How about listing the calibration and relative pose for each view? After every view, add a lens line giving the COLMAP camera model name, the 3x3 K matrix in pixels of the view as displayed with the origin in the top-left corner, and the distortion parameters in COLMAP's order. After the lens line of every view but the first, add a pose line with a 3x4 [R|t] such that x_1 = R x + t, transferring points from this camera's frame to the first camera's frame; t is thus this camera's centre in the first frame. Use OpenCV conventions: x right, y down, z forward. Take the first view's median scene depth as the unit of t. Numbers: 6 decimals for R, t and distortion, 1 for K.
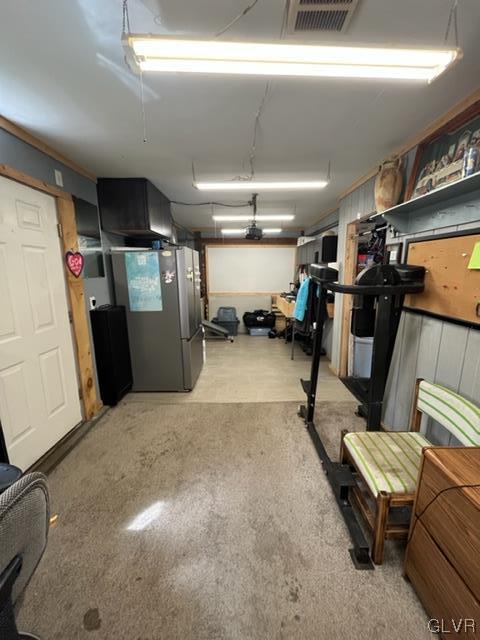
lens RADIAL K [[258.1, 0, 240.0], [0, 258.1, 320.0], [0, 0, 1]] dist [-0.000329, -0.000030]
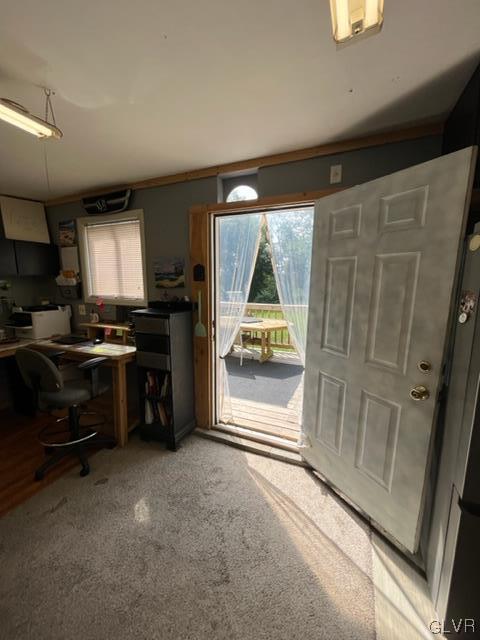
lens RADIAL K [[258.1, 0, 240.0], [0, 258.1, 320.0], [0, 0, 1]] dist [-0.000329, -0.000030]
pose [[-0.388512, 0.134073, -0.911637, 0.251242], [-0.185775, 0.957644, 0.220012, -0.221296], [0.902522, 0.254837, -0.347149, 1.137436]]
